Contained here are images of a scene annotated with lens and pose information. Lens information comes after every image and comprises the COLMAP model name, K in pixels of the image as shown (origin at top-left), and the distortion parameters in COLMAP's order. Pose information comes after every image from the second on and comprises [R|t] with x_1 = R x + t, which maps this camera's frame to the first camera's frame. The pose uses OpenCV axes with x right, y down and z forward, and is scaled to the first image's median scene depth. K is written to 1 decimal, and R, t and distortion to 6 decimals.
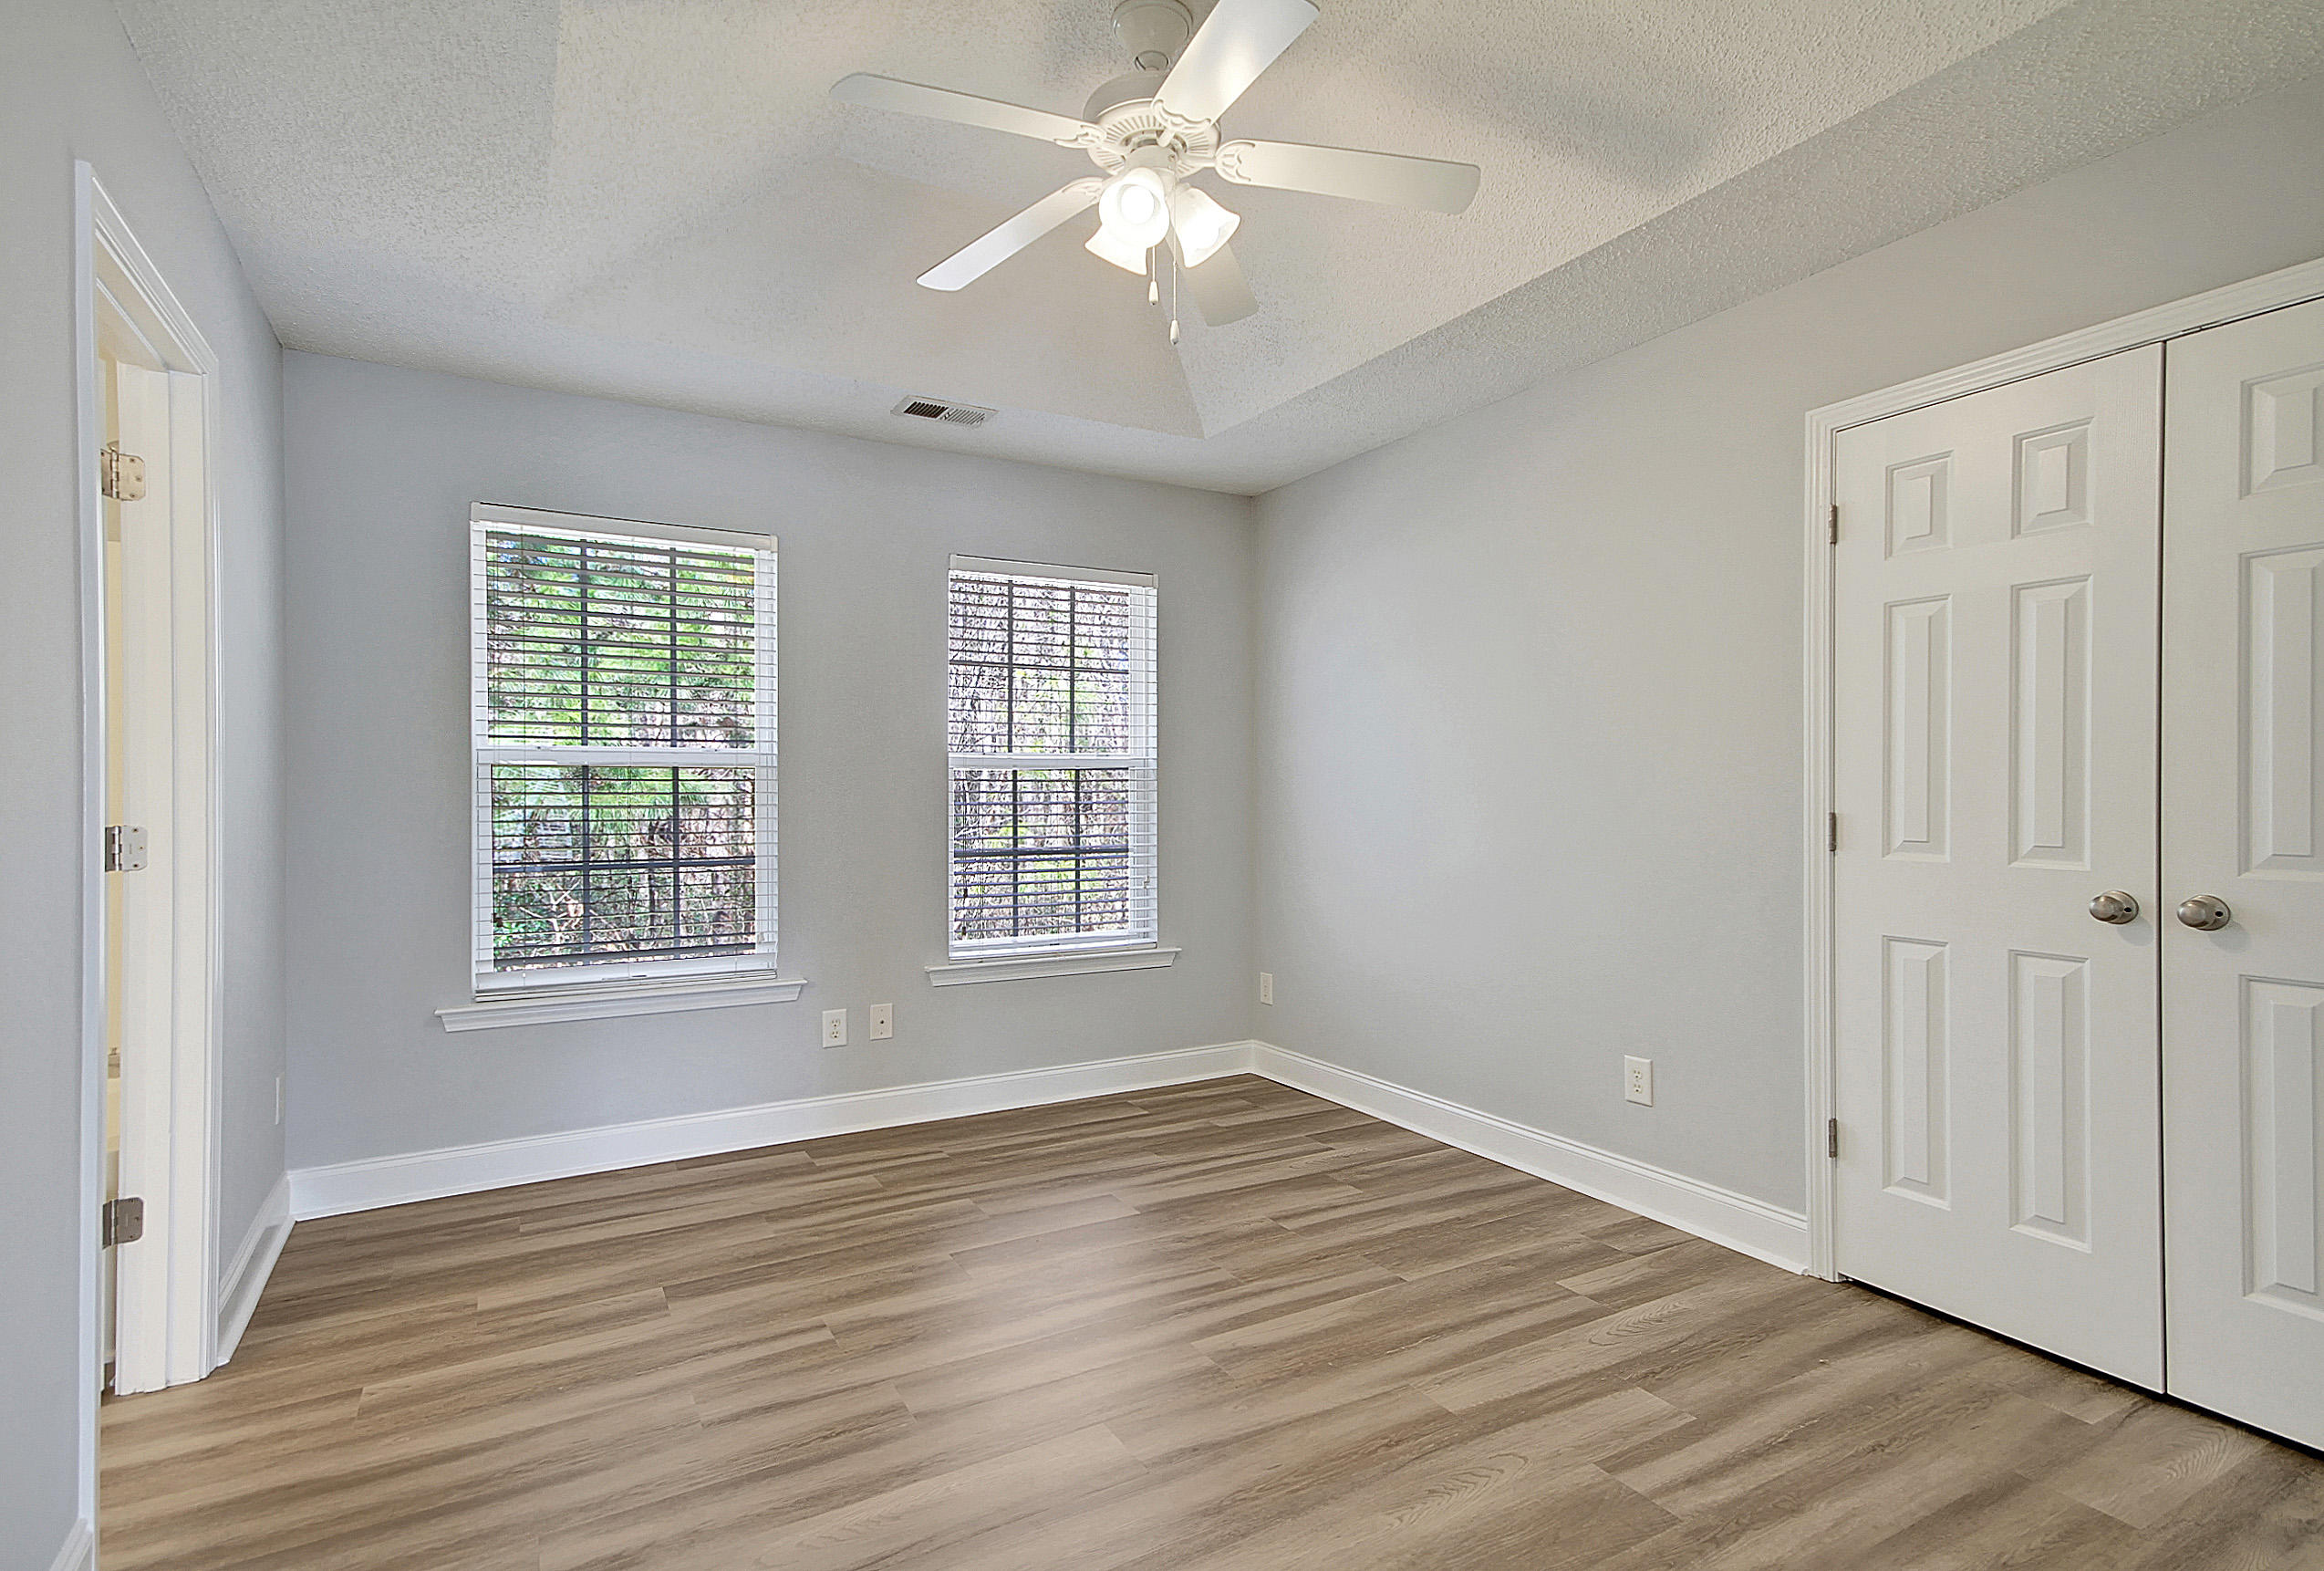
lens RADIAL K [[1177.1, 0, 1215.4], [0, 1177.1, 792.4], [0, 0, 1]] dist [-0.000391, 0.029610]
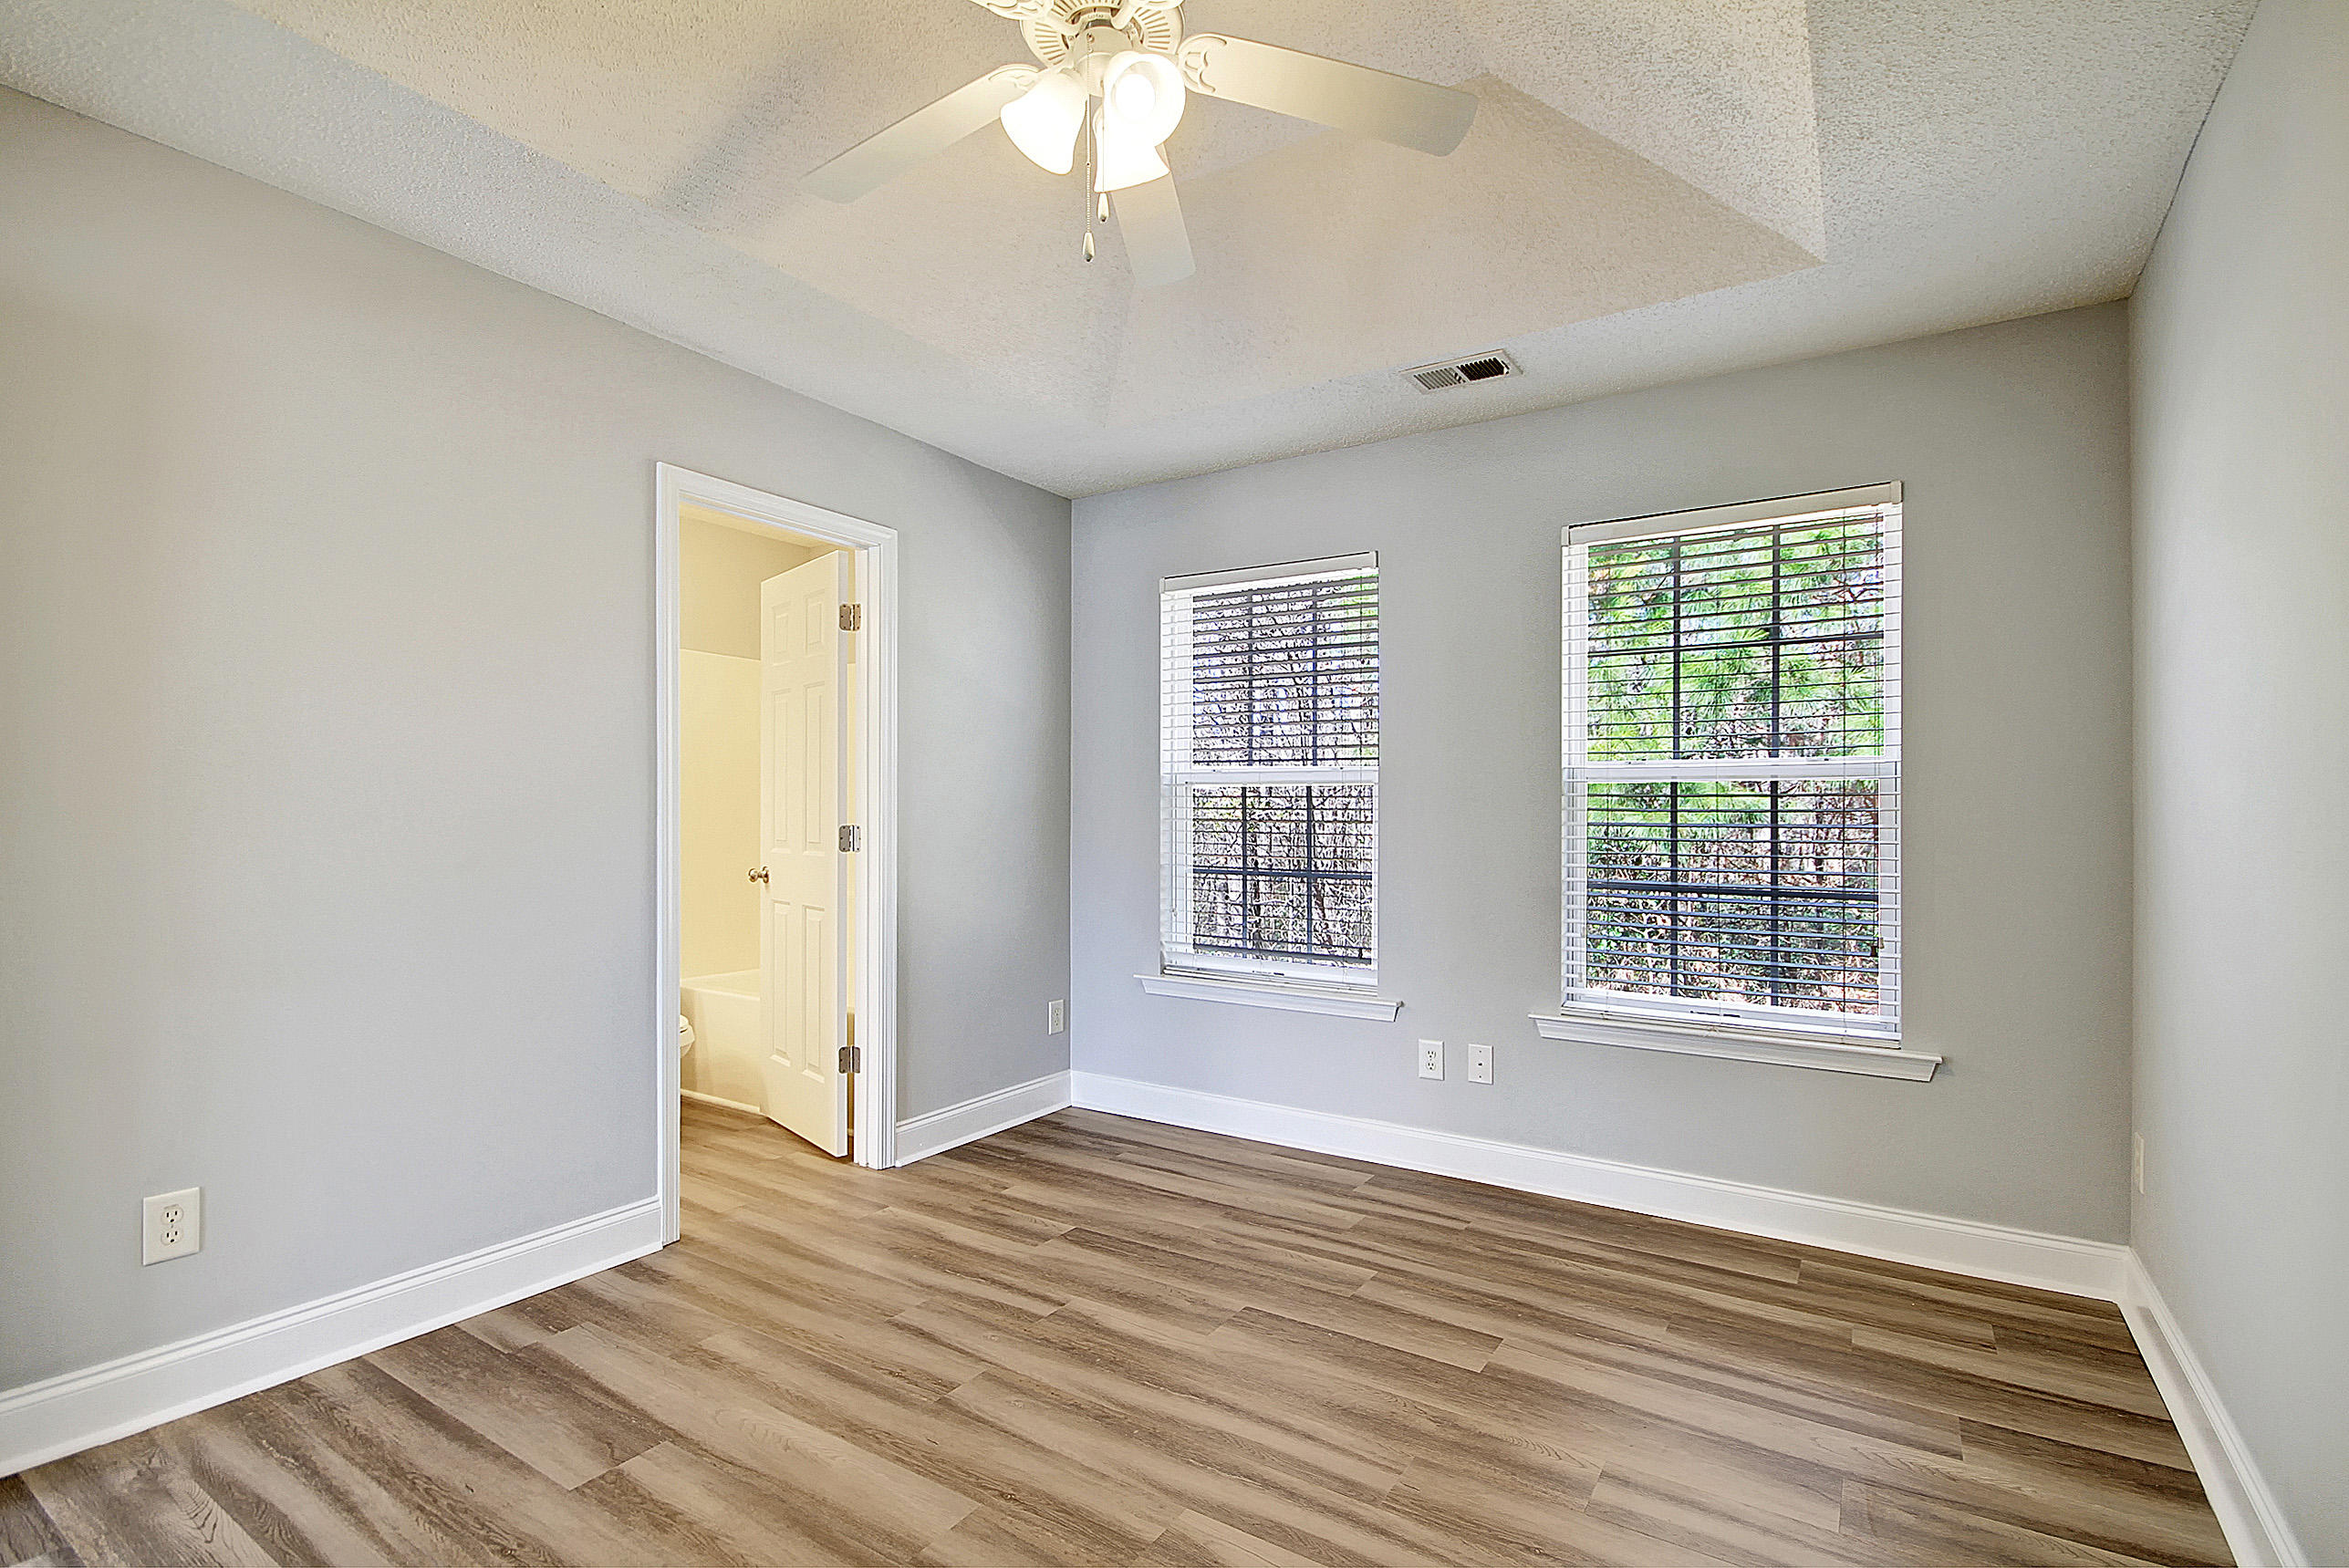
lens RADIAL K [[1129.9, 0, 1171.0], [0, 1129.9, 826.7], [0, 0, 1]] dist [0.016772, -0.022395]
pose [[0.418006, 0.013076, -0.908350, 0.467435], [-0.009780, 0.999903, 0.009894, 0.007548], [0.908392, 0.004748, 0.418094, 0.489791]]
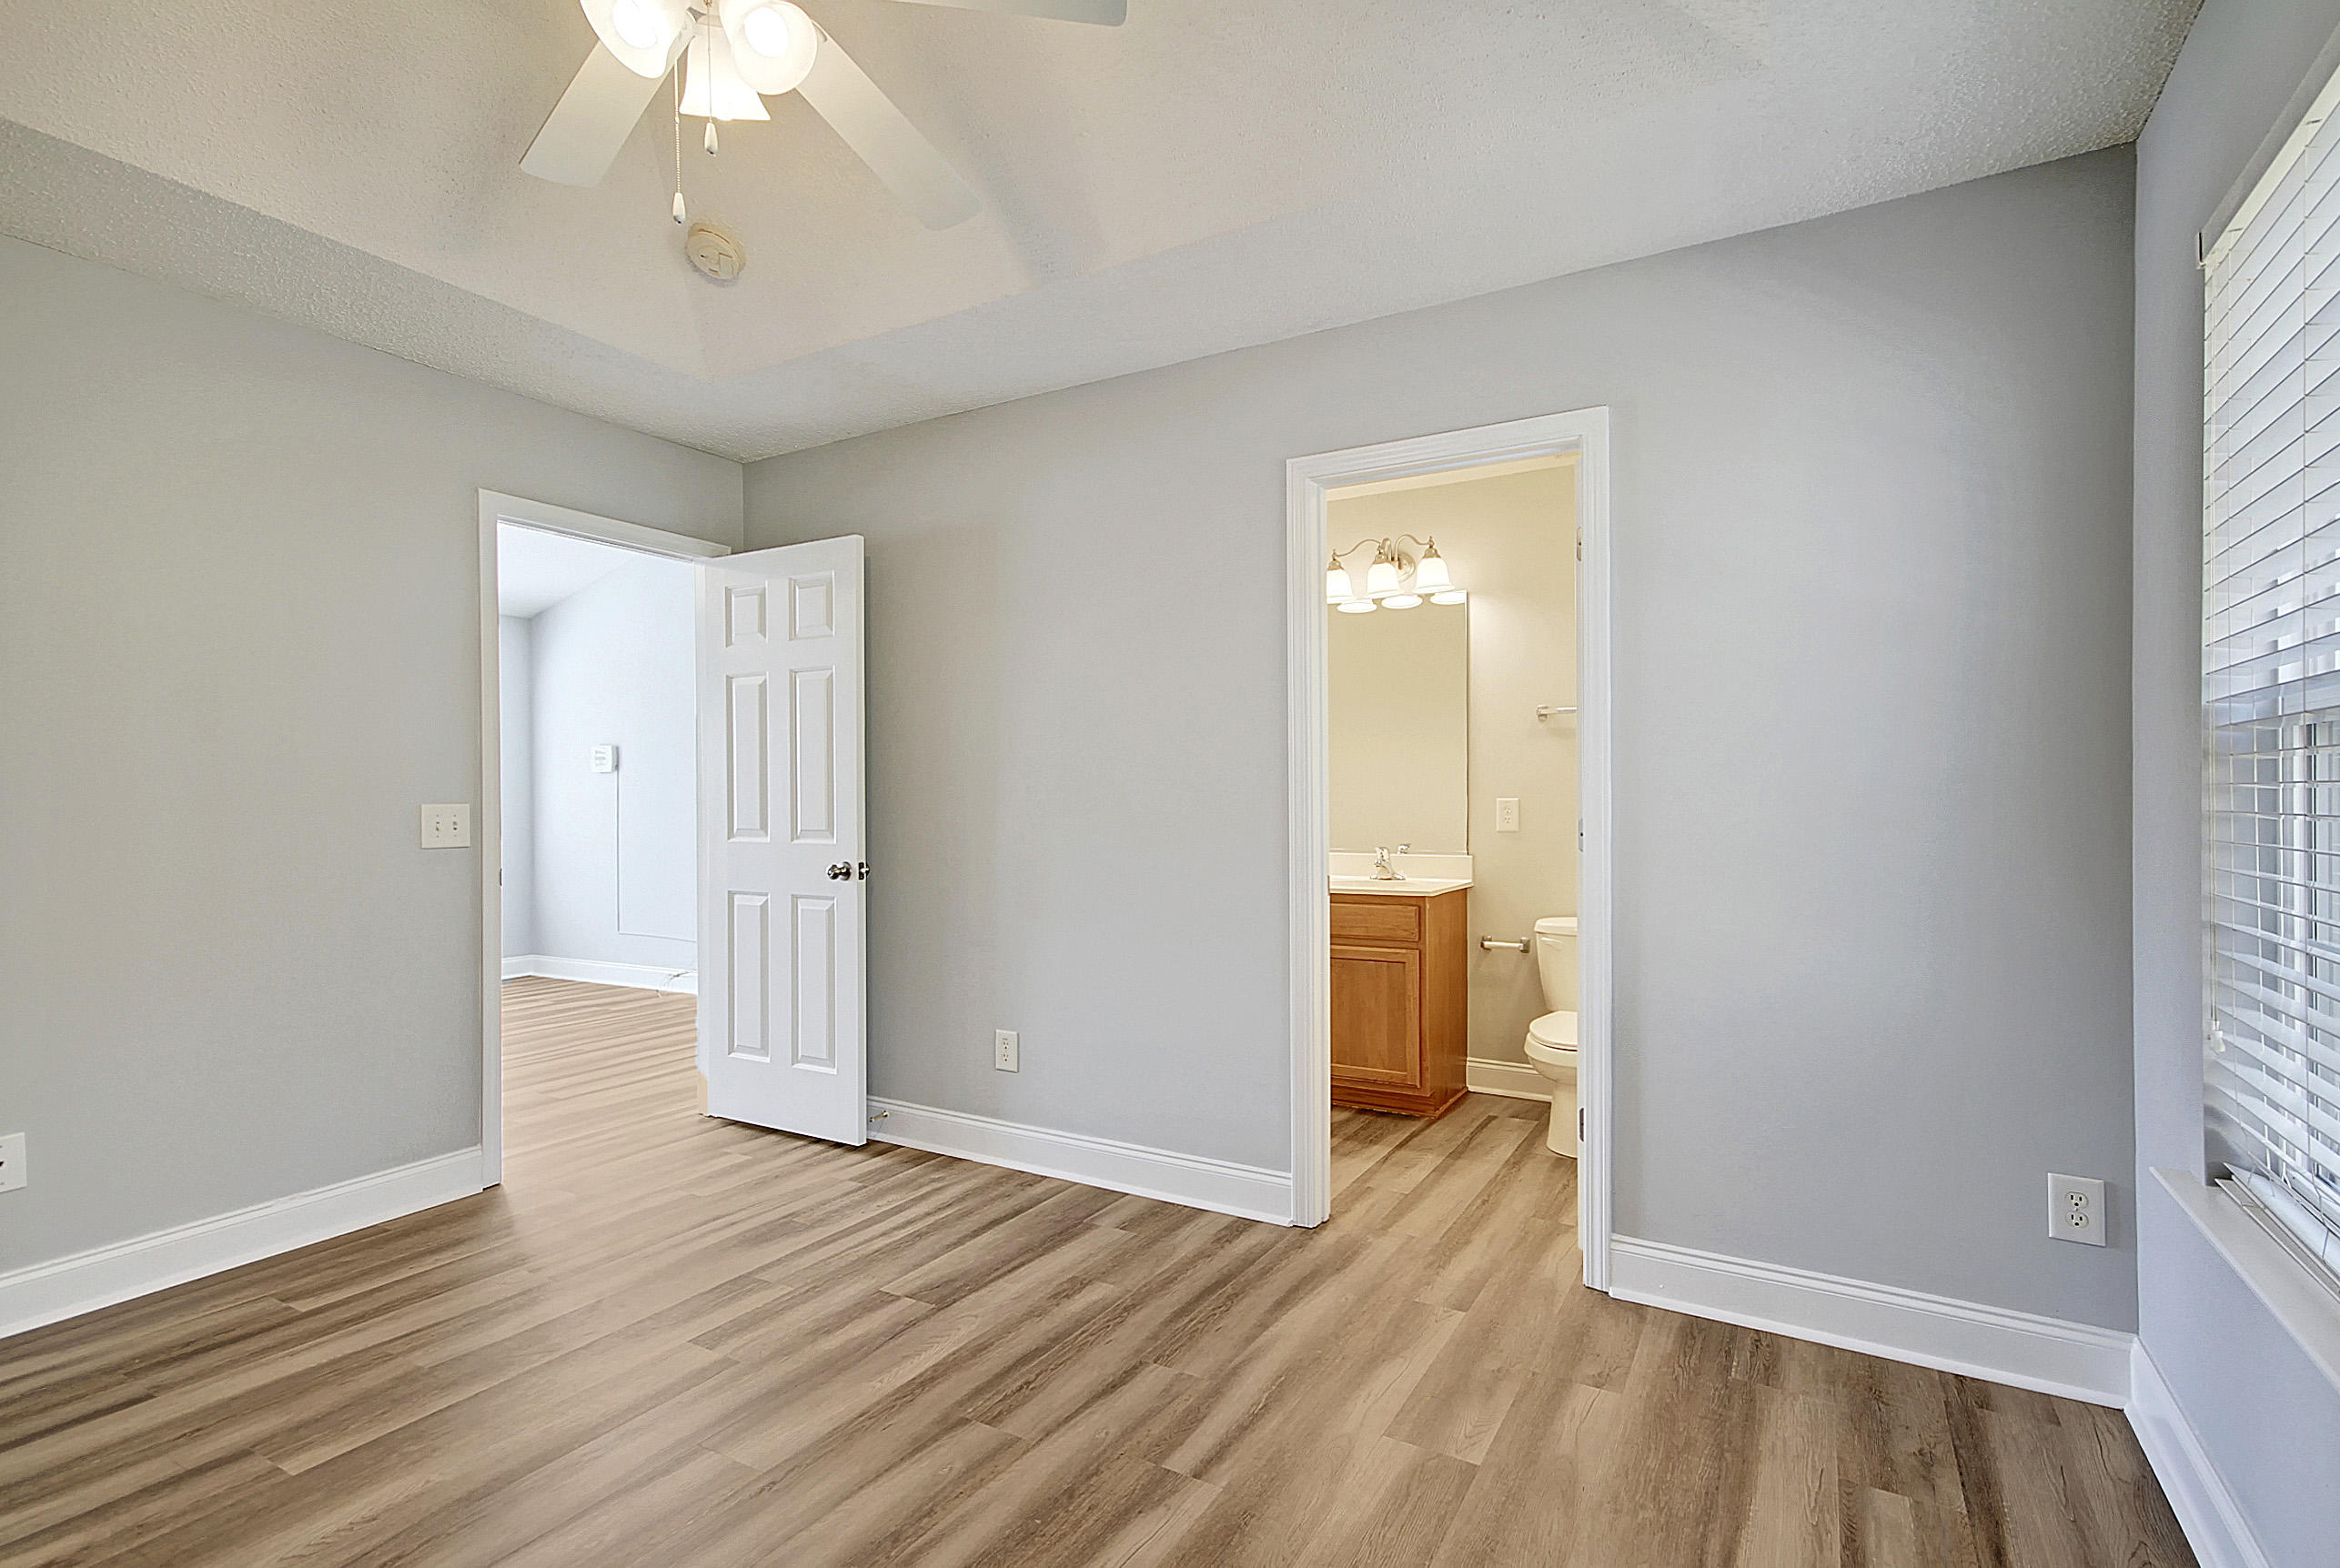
lens RADIAL K [[1094.0, 0, 1156.1], [0, 1094.0, 816.8], [0, 0, 1]] dist [-0.001213, 0.000920]
pose [[-0.895119, 0.005911, -0.445788, 0.005272], [-0.001586, 0.999864, 0.016443, 0.007626], [0.445824, 0.015425, -0.894988, 1.200742]]
